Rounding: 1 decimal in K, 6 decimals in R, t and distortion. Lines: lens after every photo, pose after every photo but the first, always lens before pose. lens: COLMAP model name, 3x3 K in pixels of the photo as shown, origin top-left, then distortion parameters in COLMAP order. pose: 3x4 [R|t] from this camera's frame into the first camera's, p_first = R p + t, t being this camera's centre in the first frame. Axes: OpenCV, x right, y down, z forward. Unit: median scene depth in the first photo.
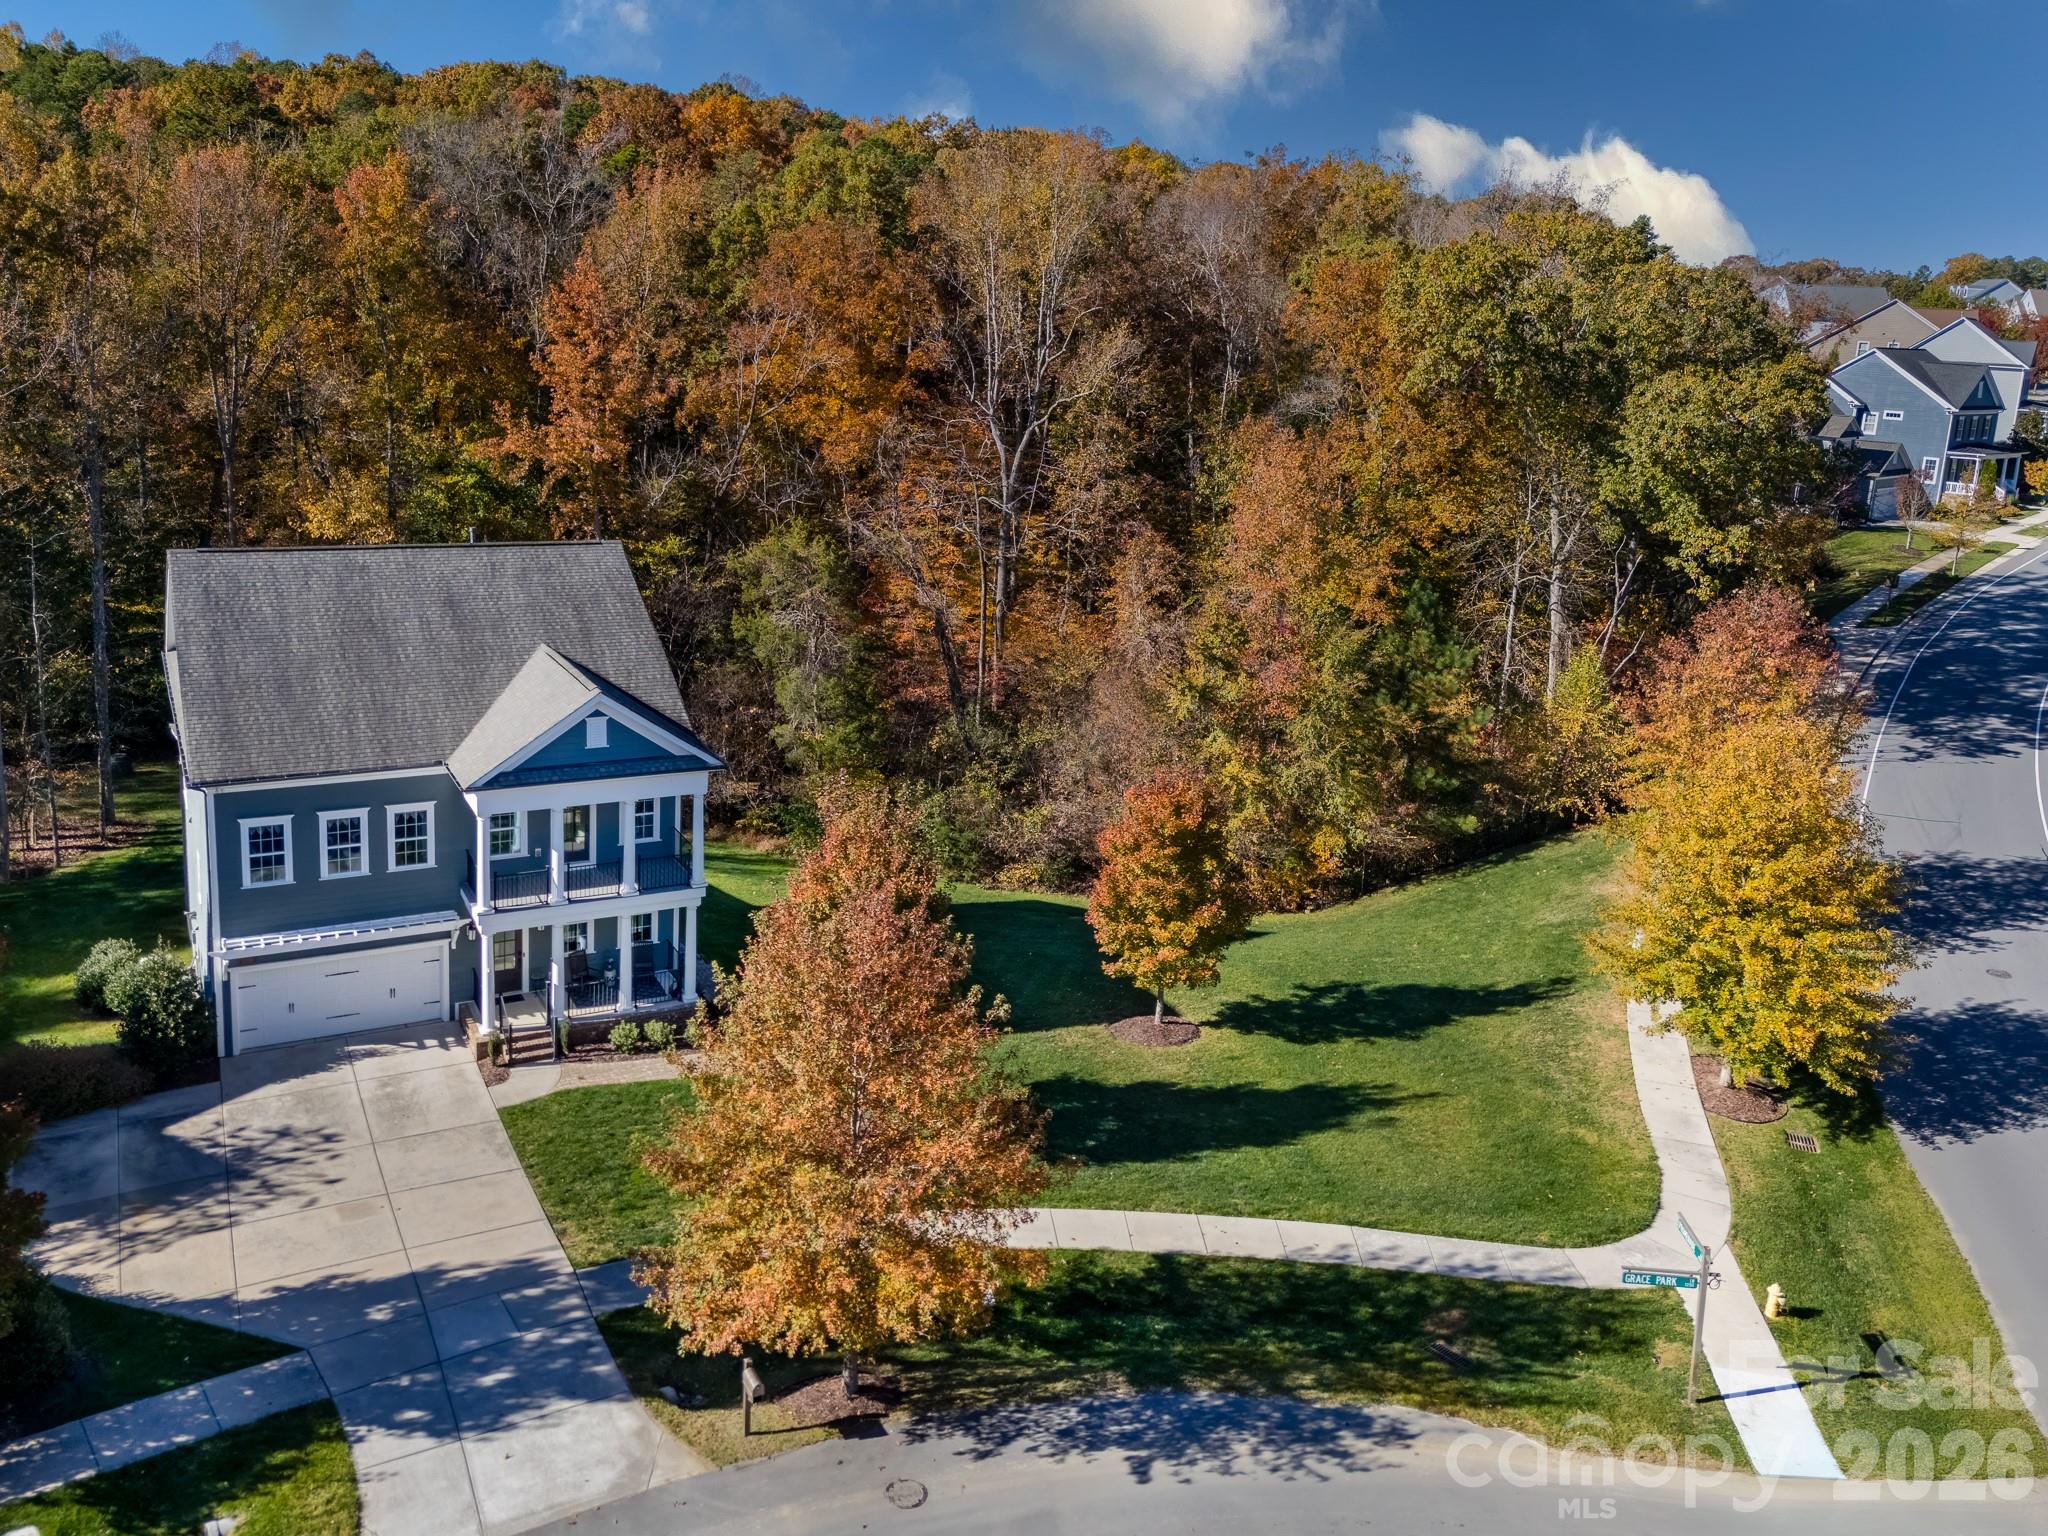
lens RADIAL K [[1609.4, 0, 984.0], [0, 1609.4, 655.8], [0, 0, 1]] dist [0.028125, -0.002942]
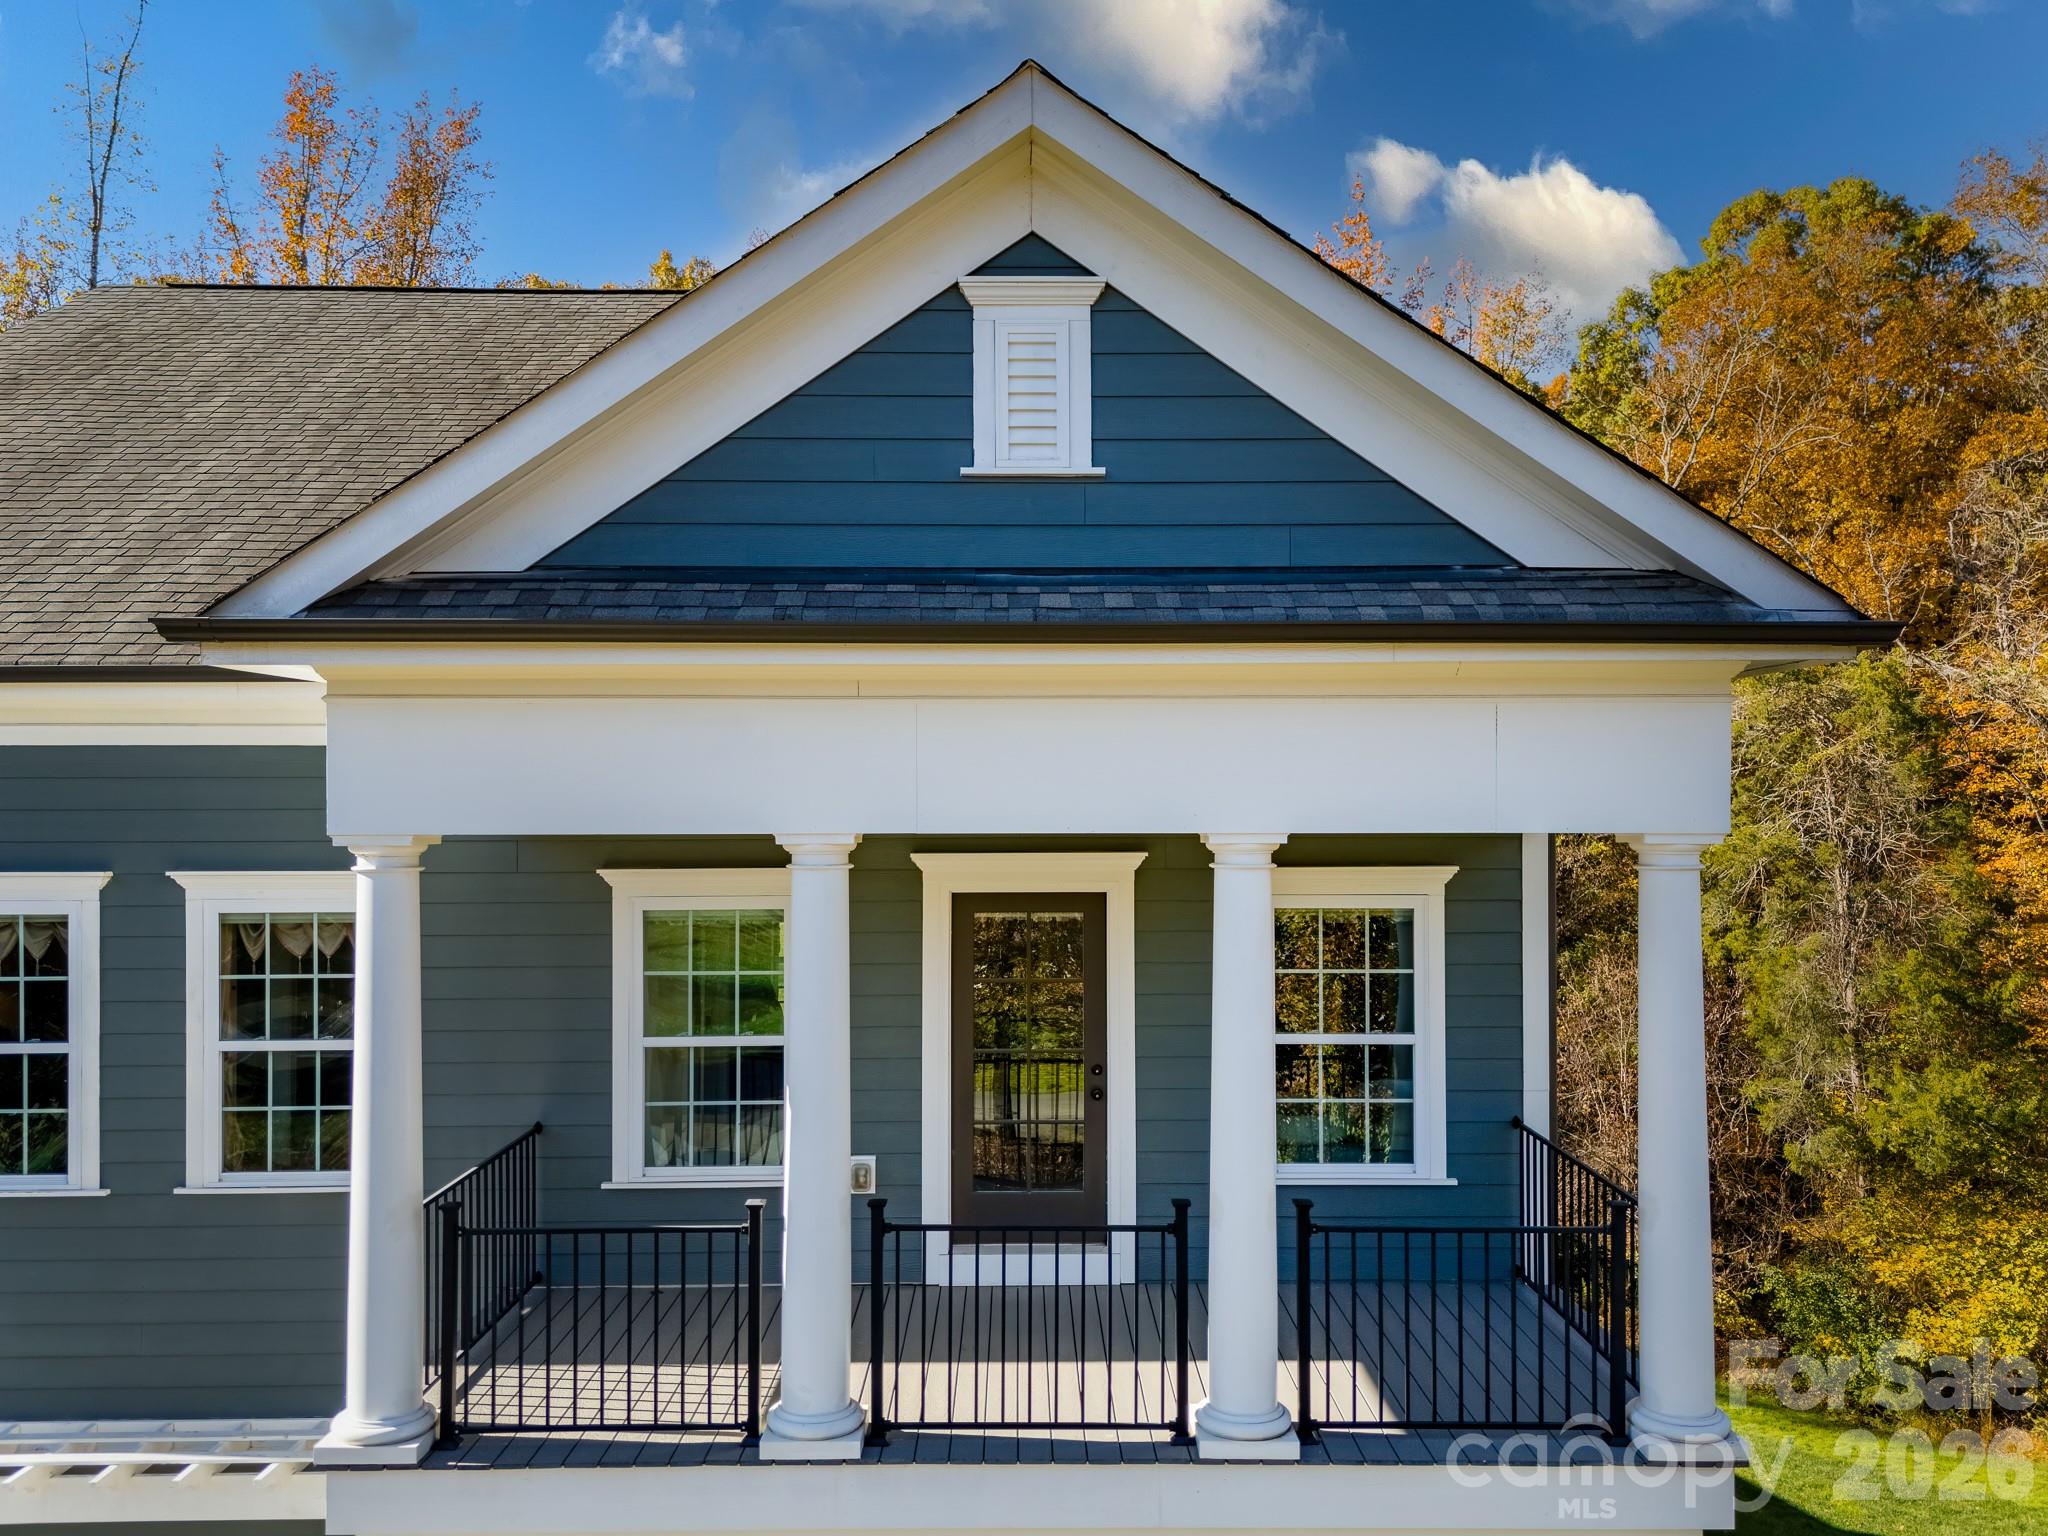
lens RADIAL K [[1587.8, 0, 1031.6], [0, 1587.8, 821.4], [0, 0, 1]] dist [0.042940, -0.032122]
pose [[0.888479, -0.053078, -0.455838, -0.167651], [-0.051187, 0.975629, -0.213373, 0.126666], [0.456054, 0.212911, 0.864108, 0.865966]]
